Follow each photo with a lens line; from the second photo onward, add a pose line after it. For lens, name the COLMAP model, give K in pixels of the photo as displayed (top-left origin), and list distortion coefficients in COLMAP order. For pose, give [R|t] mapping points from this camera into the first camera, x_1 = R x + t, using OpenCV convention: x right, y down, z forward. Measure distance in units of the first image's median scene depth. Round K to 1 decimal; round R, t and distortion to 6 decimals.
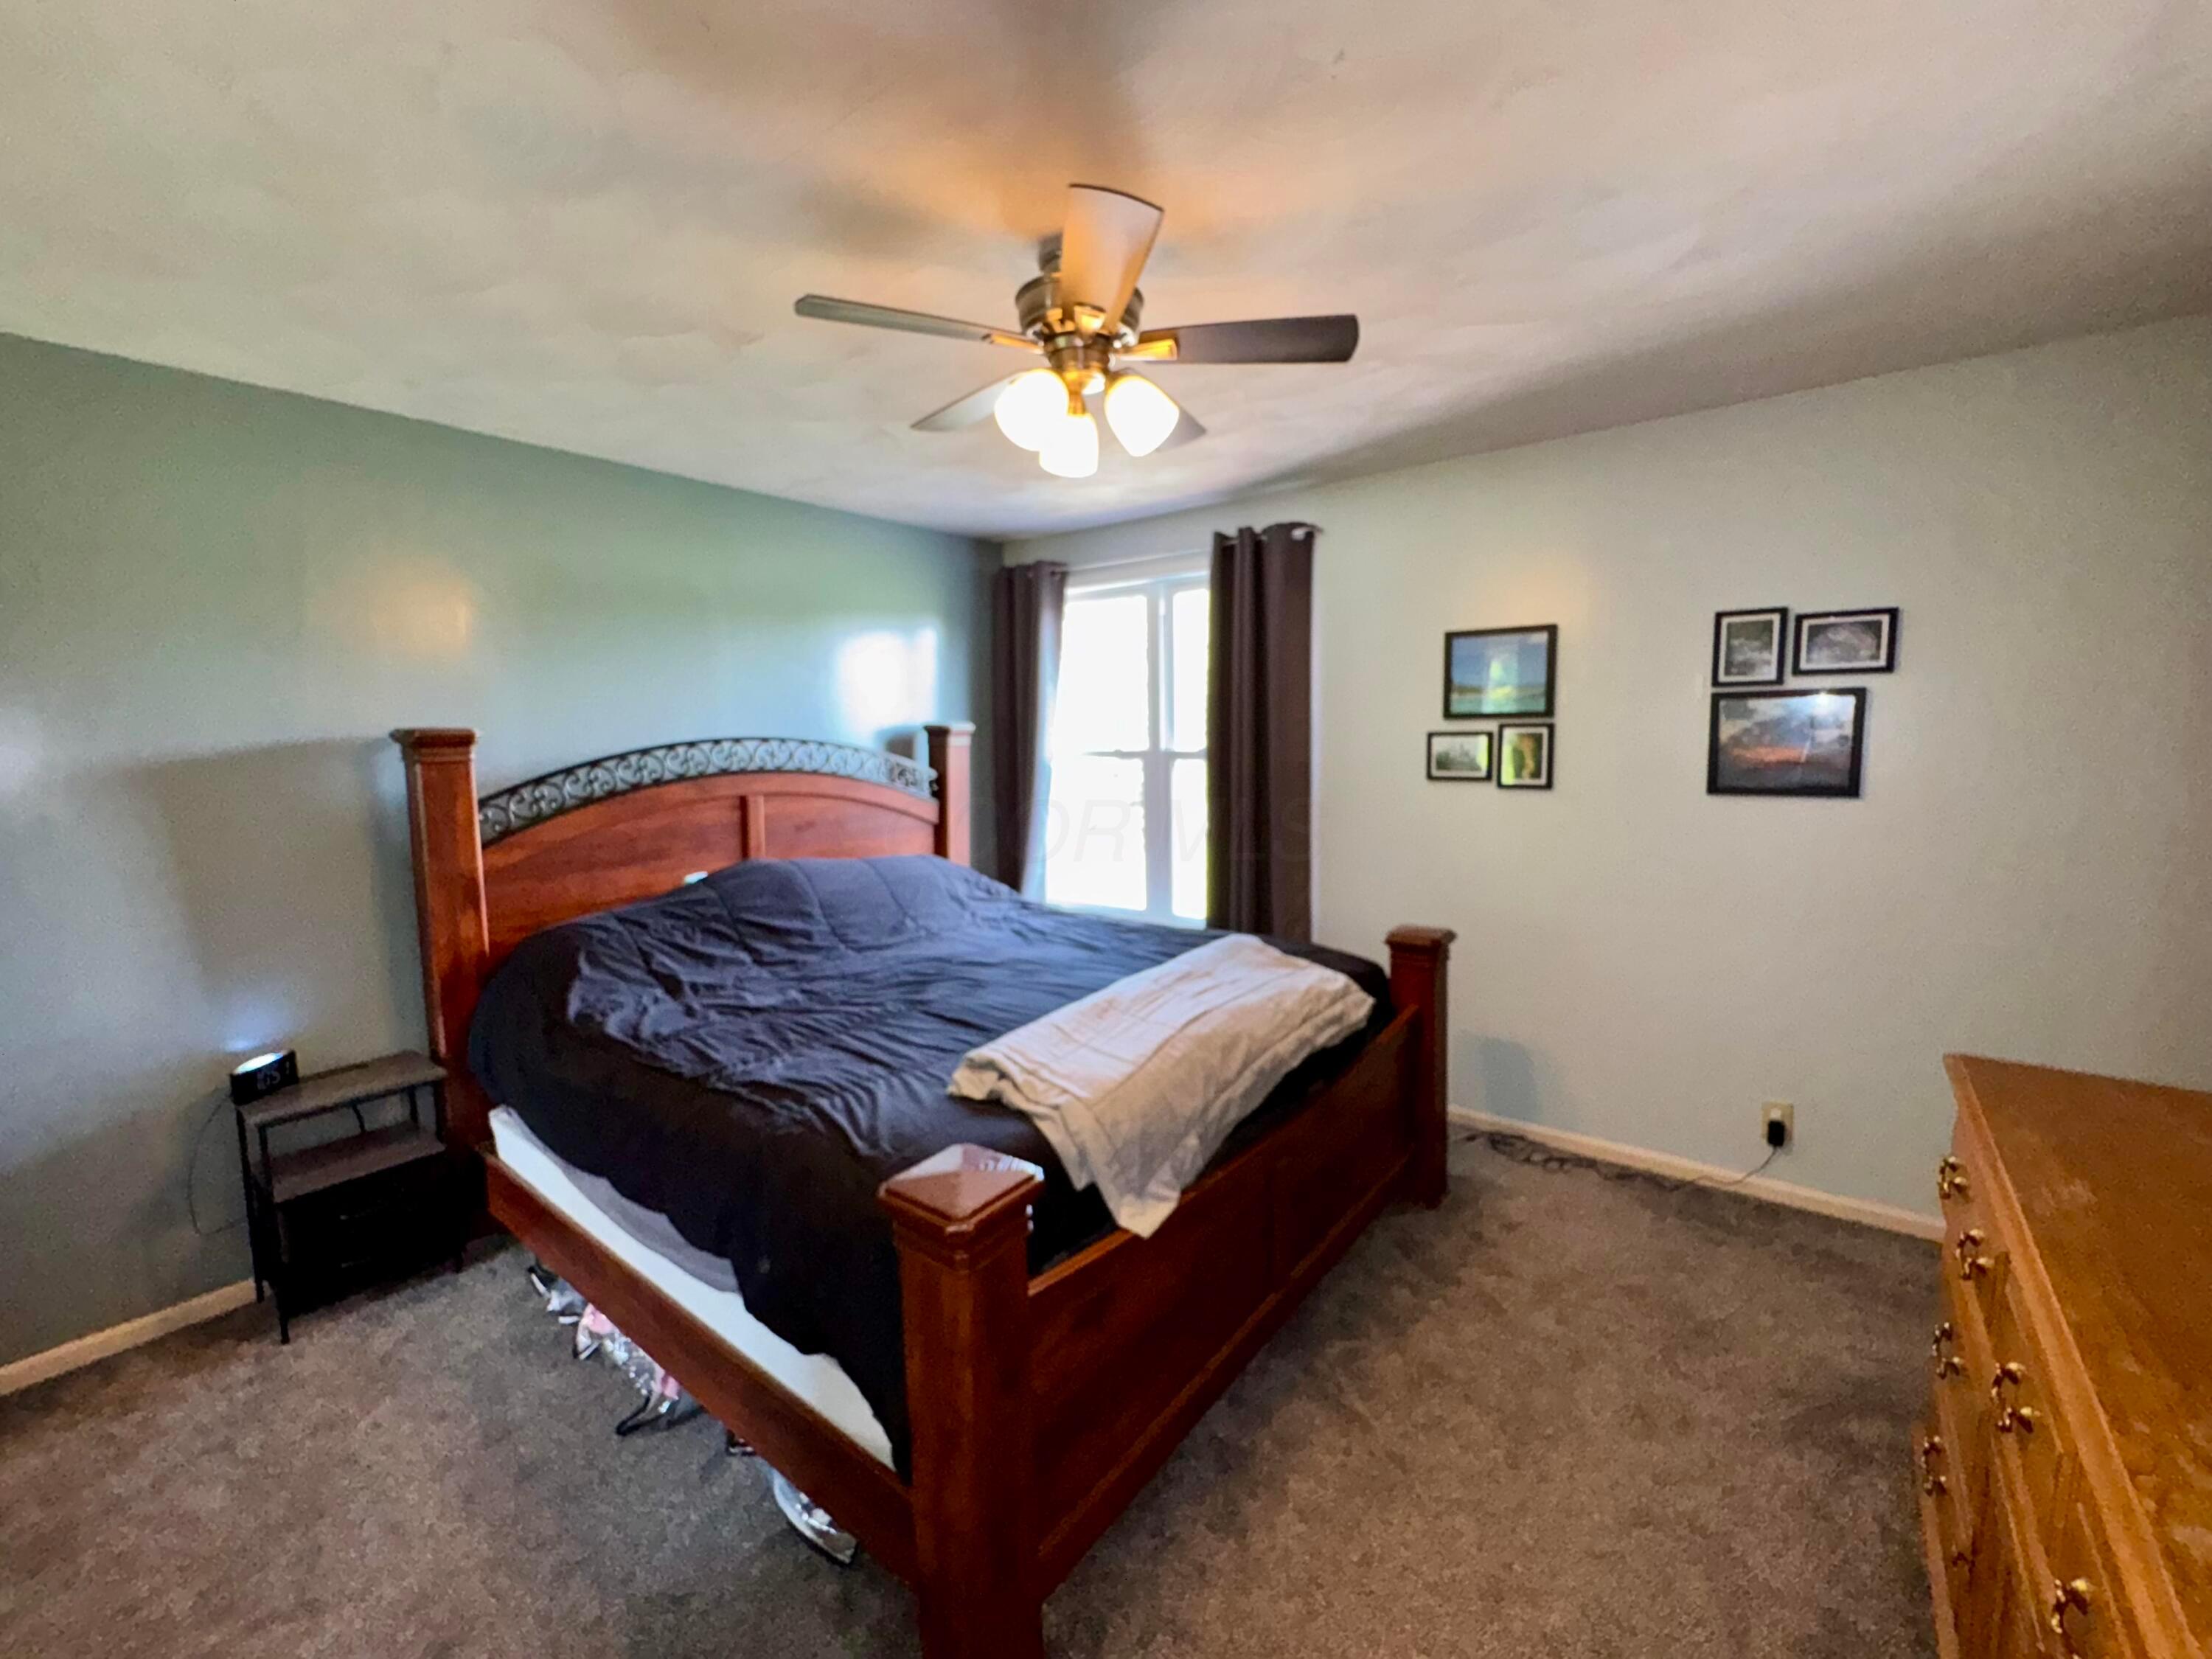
lens RADIAL K [[887.3, 0, 1105.6], [0, 887.3, 824.6], [0, 0, 1]] dist [-0.002950, 0.000263]
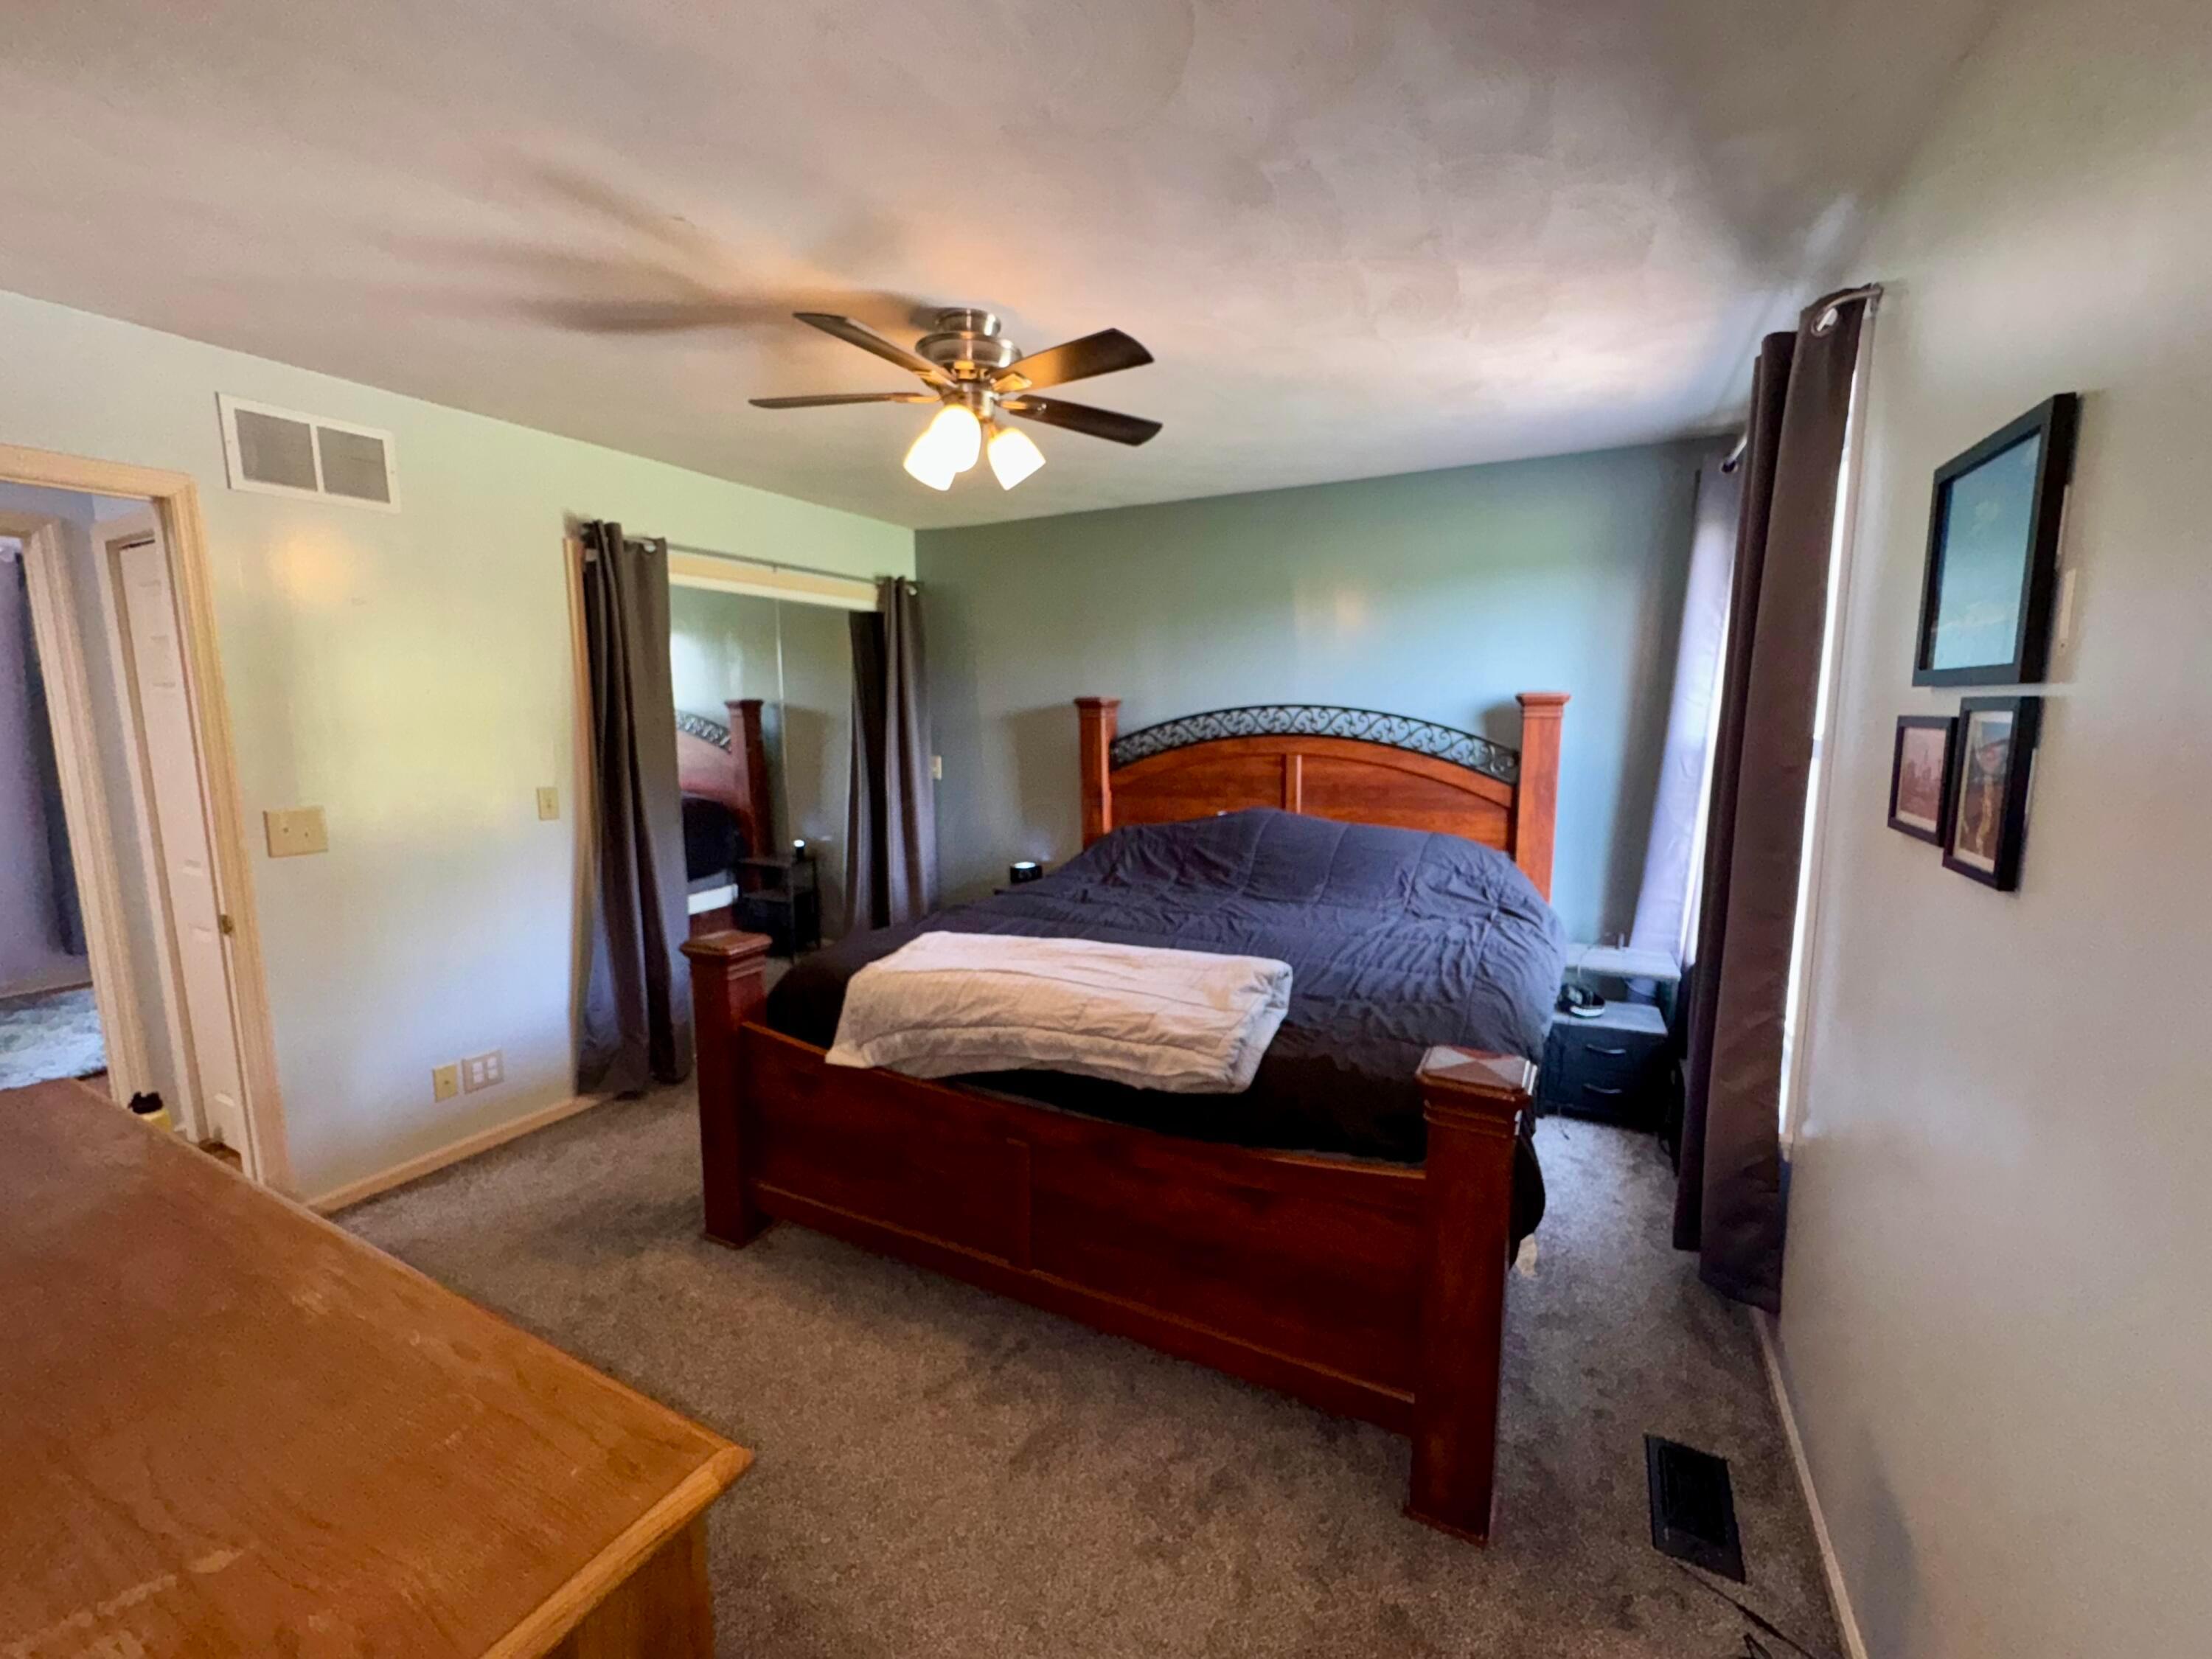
lens RADIAL K [[887.3, 0, 1105.6], [0, 887.3, 824.6], [0, 0, 1]] dist [-0.002950, 0.000263]
pose [[0.189571, 0.146208, -0.970920, 0.751612], [-0.101745, 0.986453, 0.128681, -0.072885], [0.976581, 0.074392, 0.201879, 0.576890]]
